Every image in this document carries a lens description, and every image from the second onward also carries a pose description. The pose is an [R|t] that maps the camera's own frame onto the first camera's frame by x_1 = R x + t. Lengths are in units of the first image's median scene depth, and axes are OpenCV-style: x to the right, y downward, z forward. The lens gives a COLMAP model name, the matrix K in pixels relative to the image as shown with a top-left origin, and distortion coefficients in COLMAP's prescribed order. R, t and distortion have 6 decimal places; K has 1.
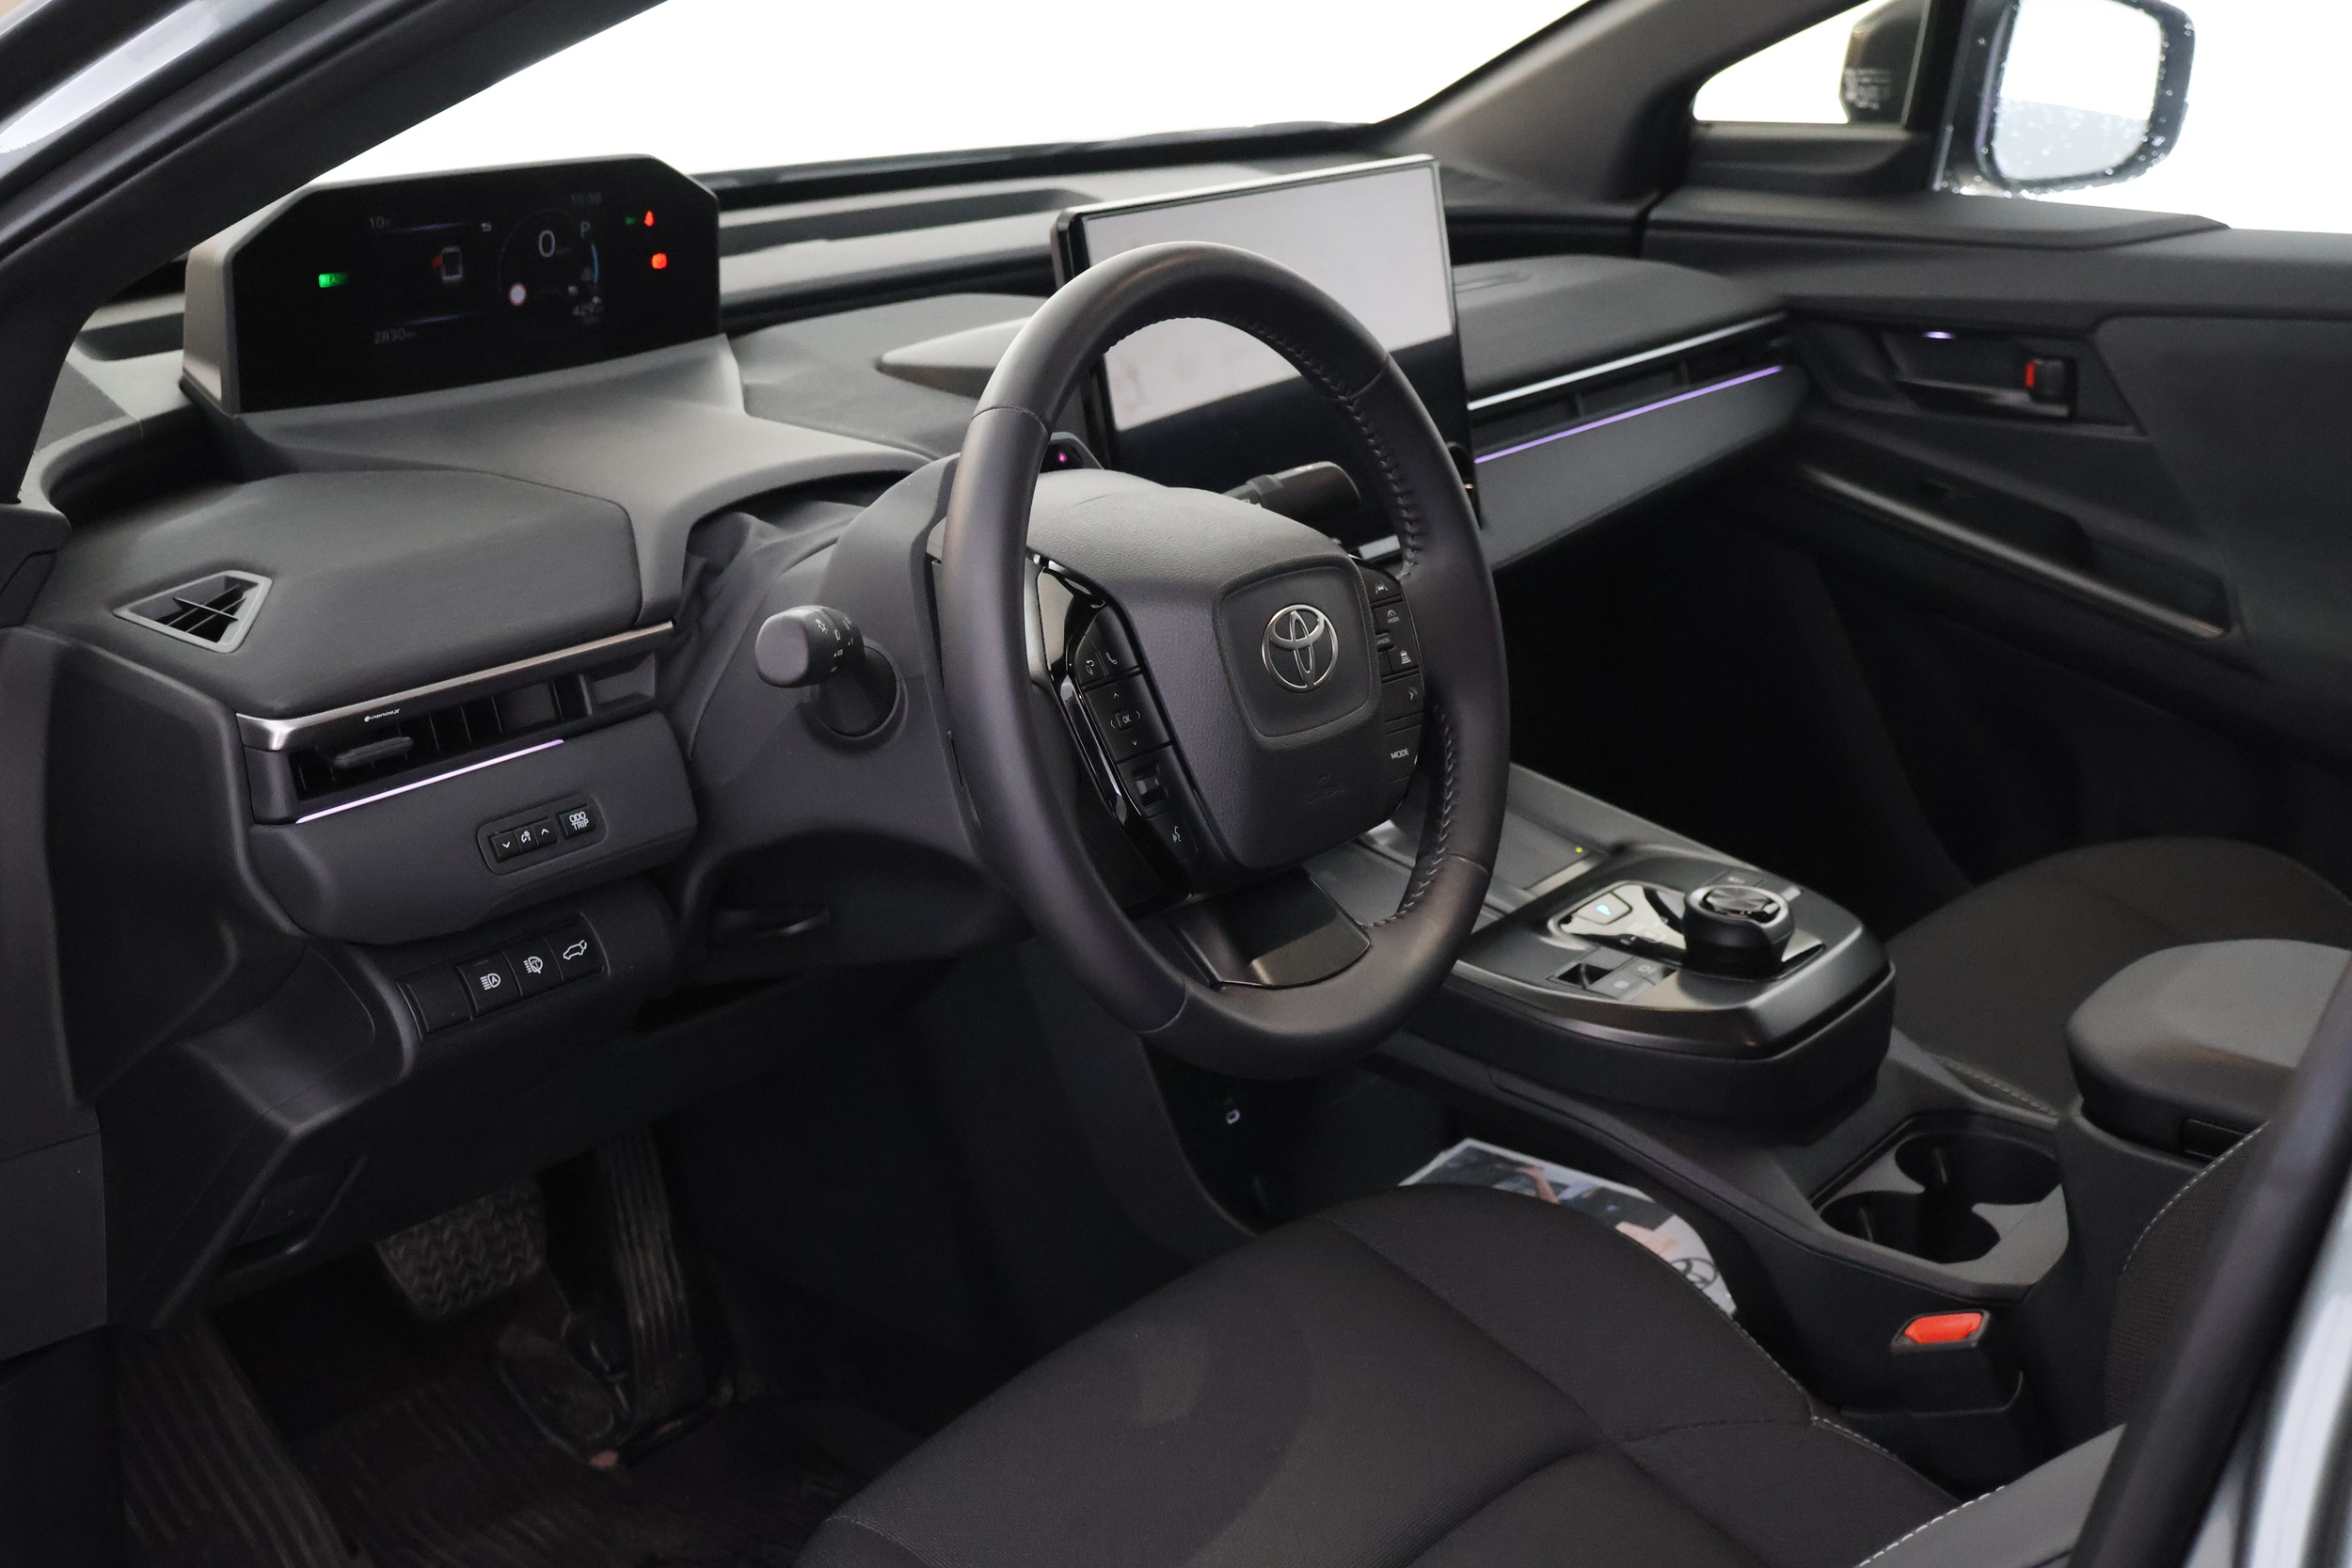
lens RADIAL K [[2913.5, 0, 1176.0], [0, 2913.5, 784.0], [0, 0, 1]] dist [0.006658, 0.008486]
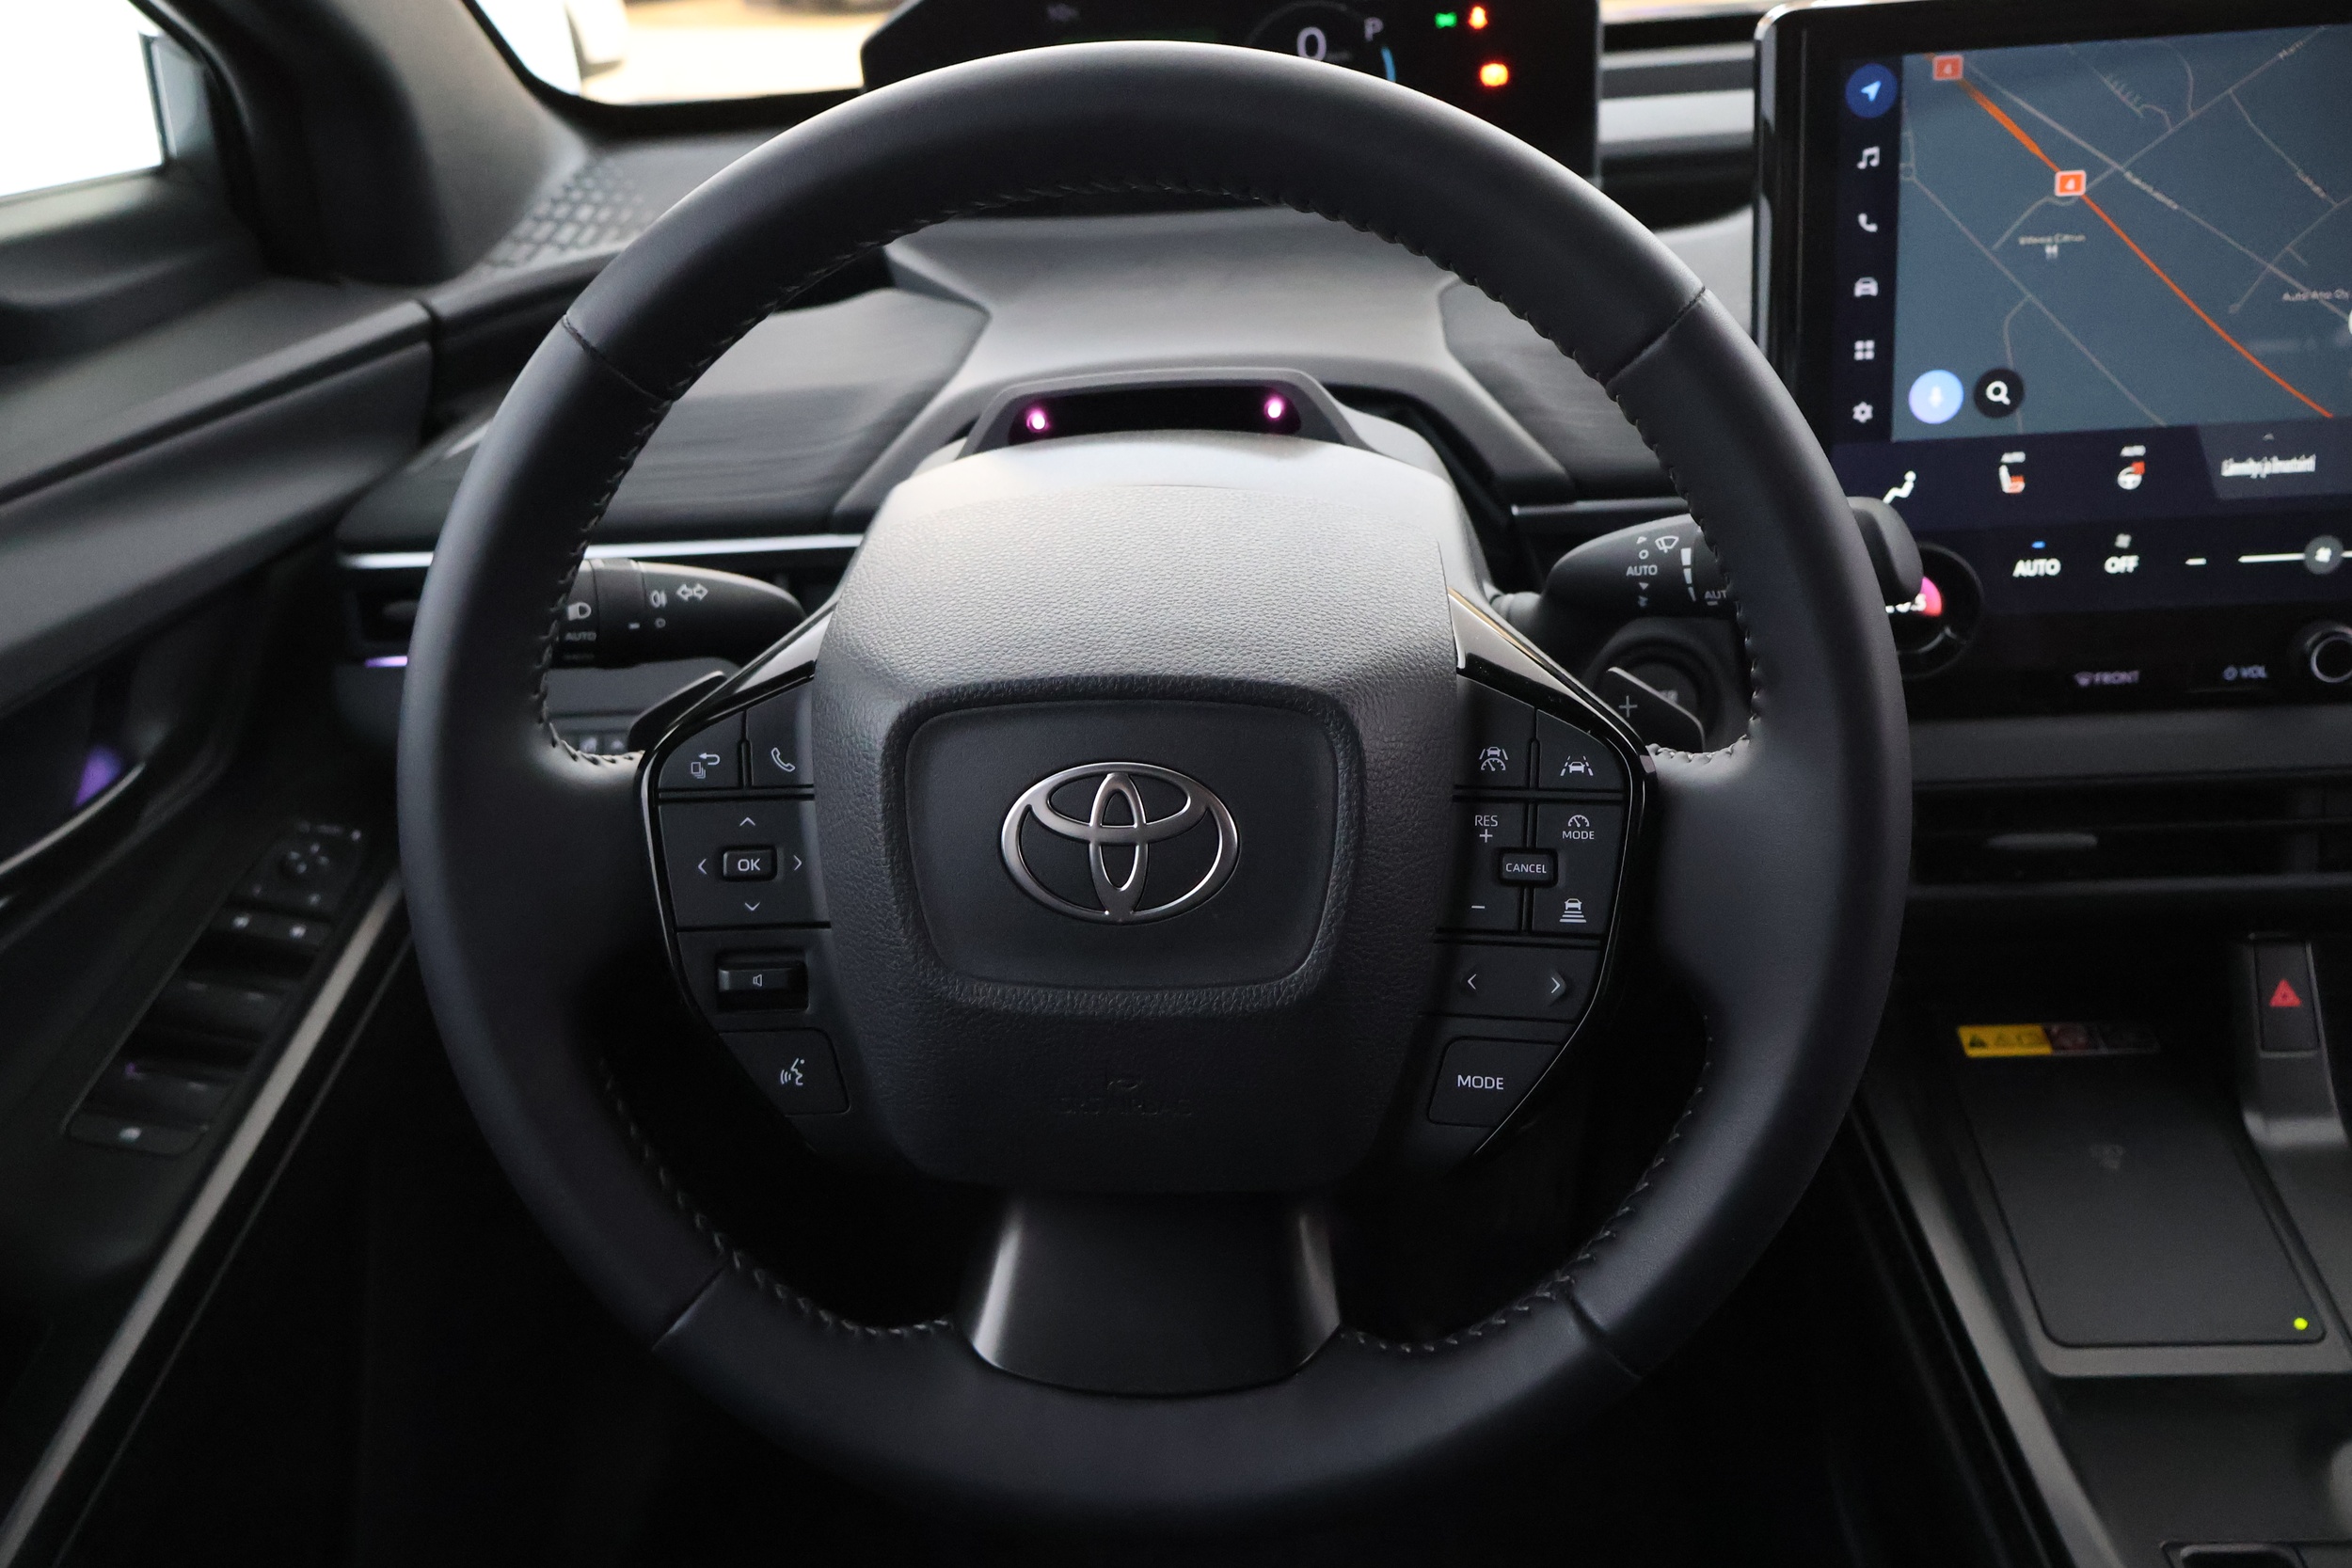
lens RADIAL K [[1979.7, 0, 1176.1], [0, 1979.7, 800.2], [0, 0, 1]] dist [-0.001330, 0.001511]
pose [[0.542894, 0.318895, -0.776899, 0.262654], [-0.182059, 0.947790, 0.261819, -0.121122], [0.819830, -0.000698, 0.572607, 0.639470]]
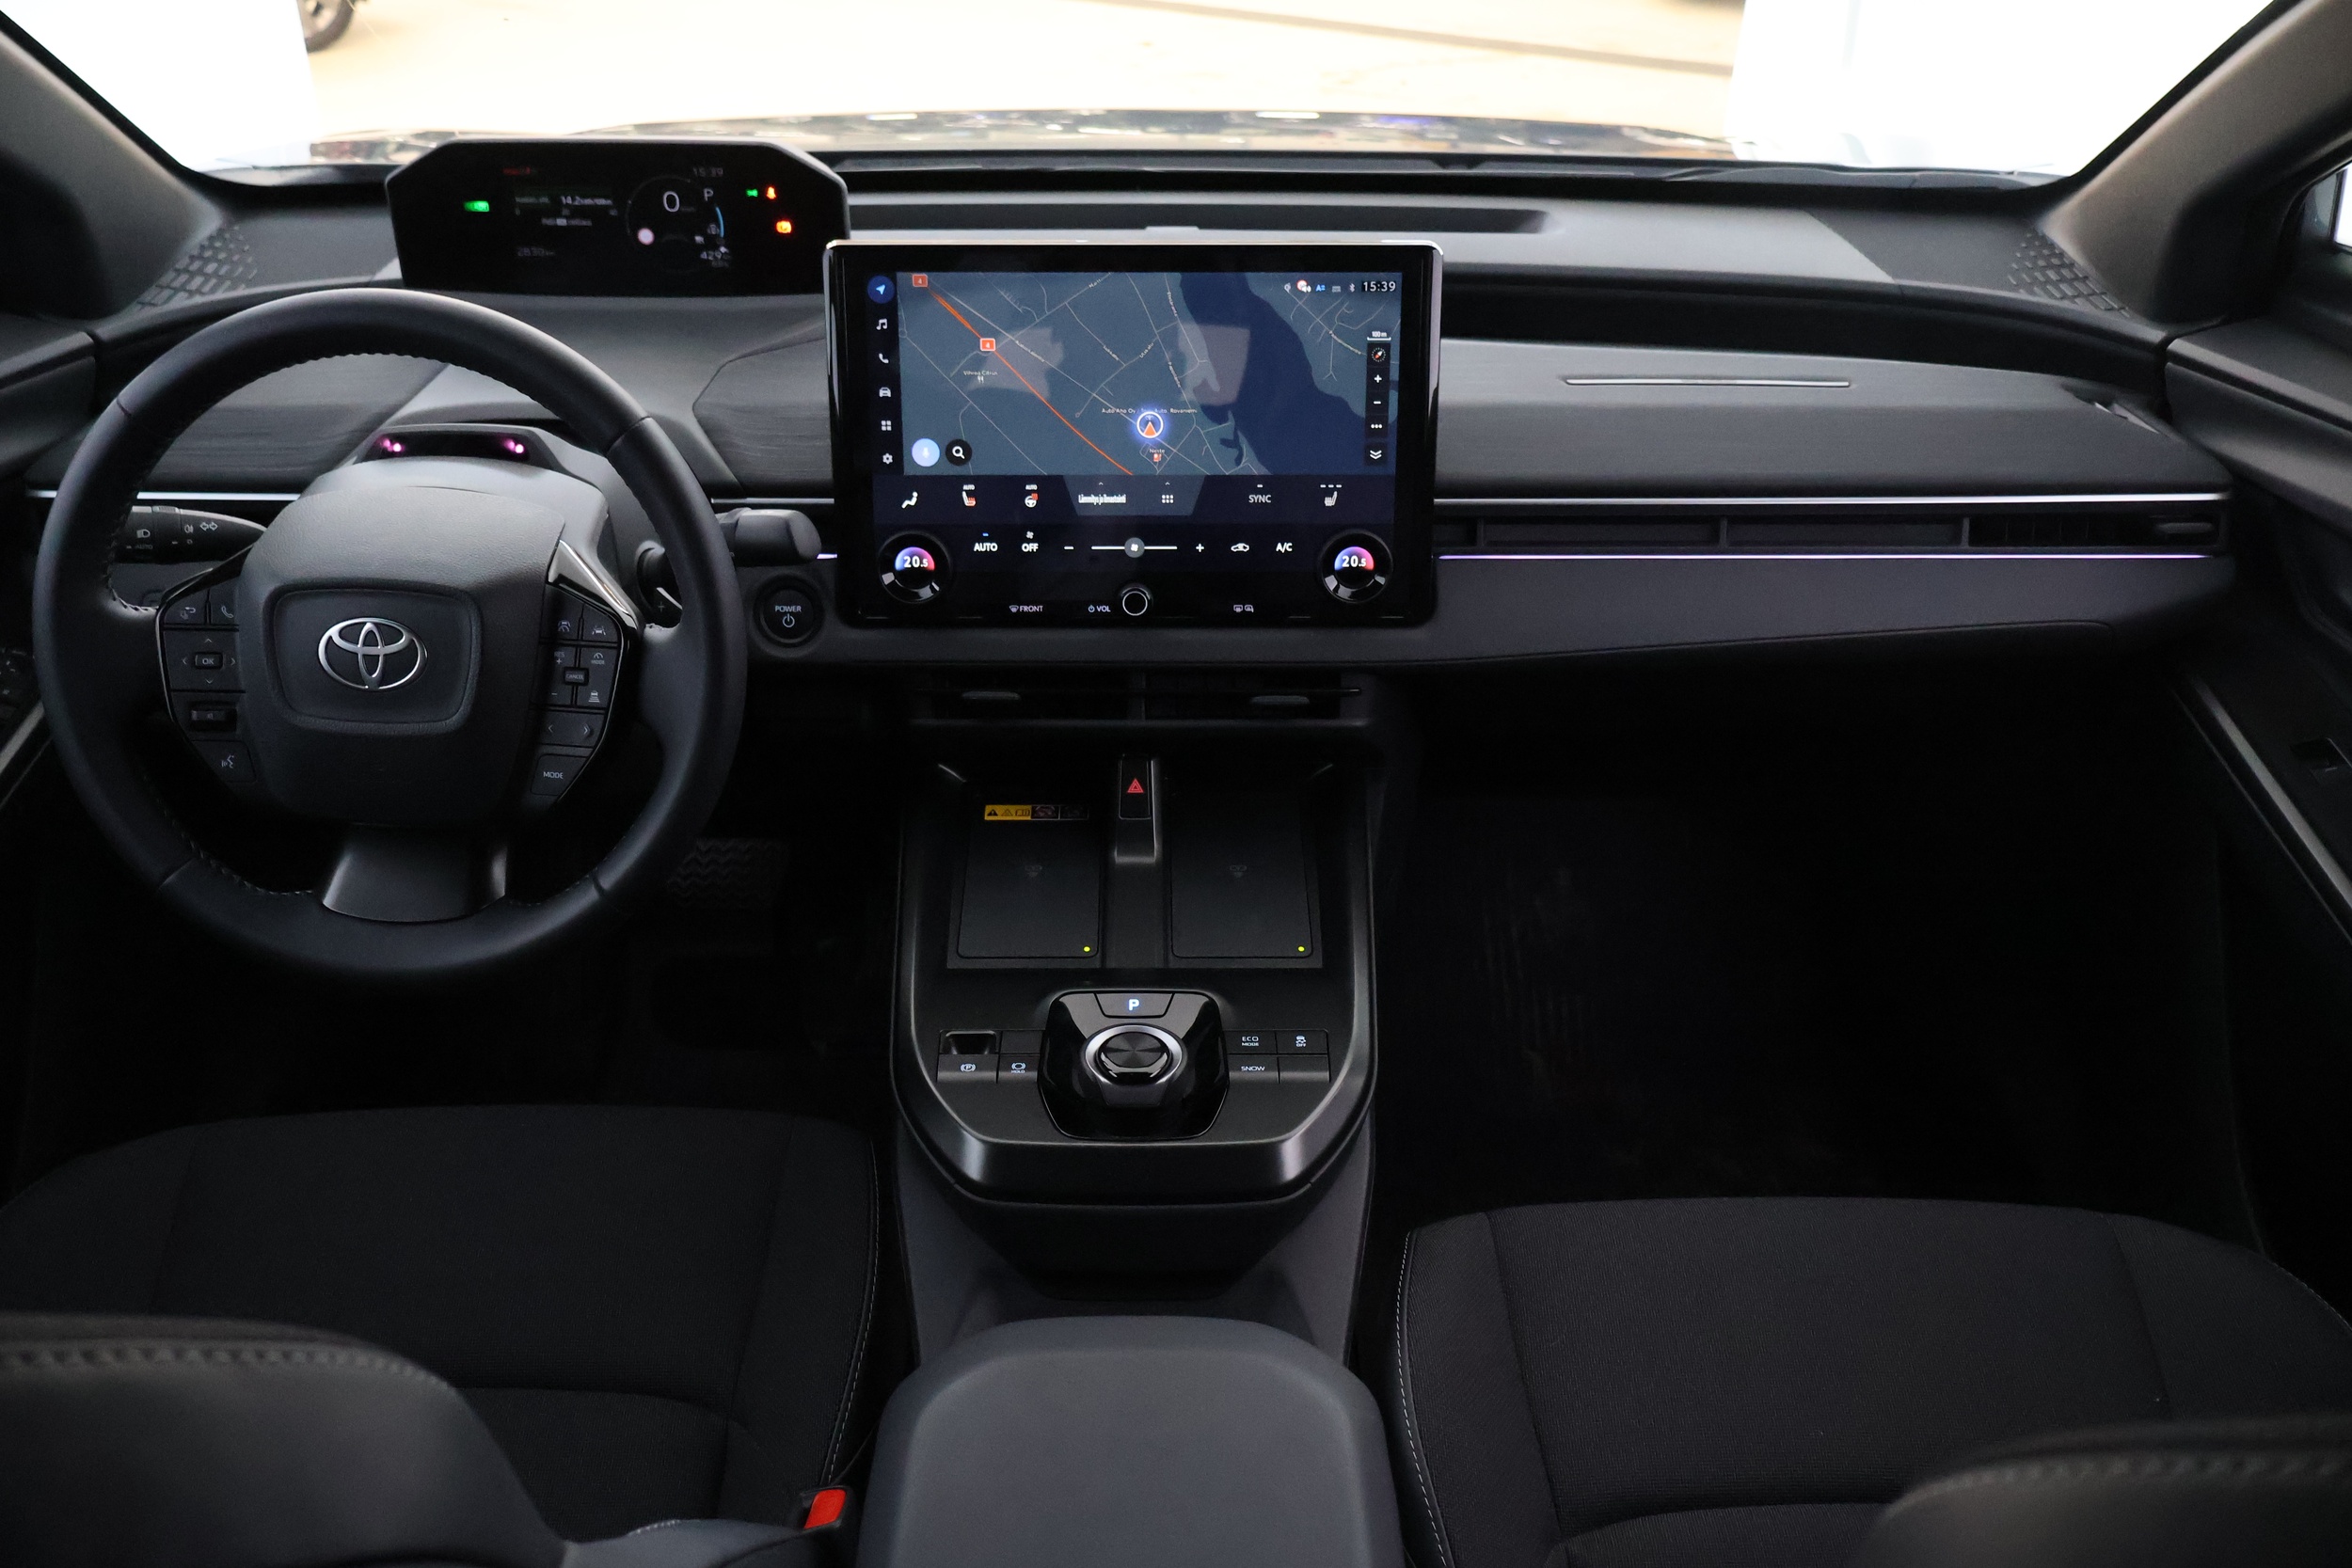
lens RADIAL K [[1975.6, 0, 1176.0], [0, 1975.6, 784.0], [0, 0, 1]] dist [0.003158, 0.011224]
pose [[0.599613, 0.362462, -0.713502, 0.660565], [-0.243723, 0.931910, 0.268594, -0.233443], [0.762275, 0.012844, 0.647126, 0.584106]]
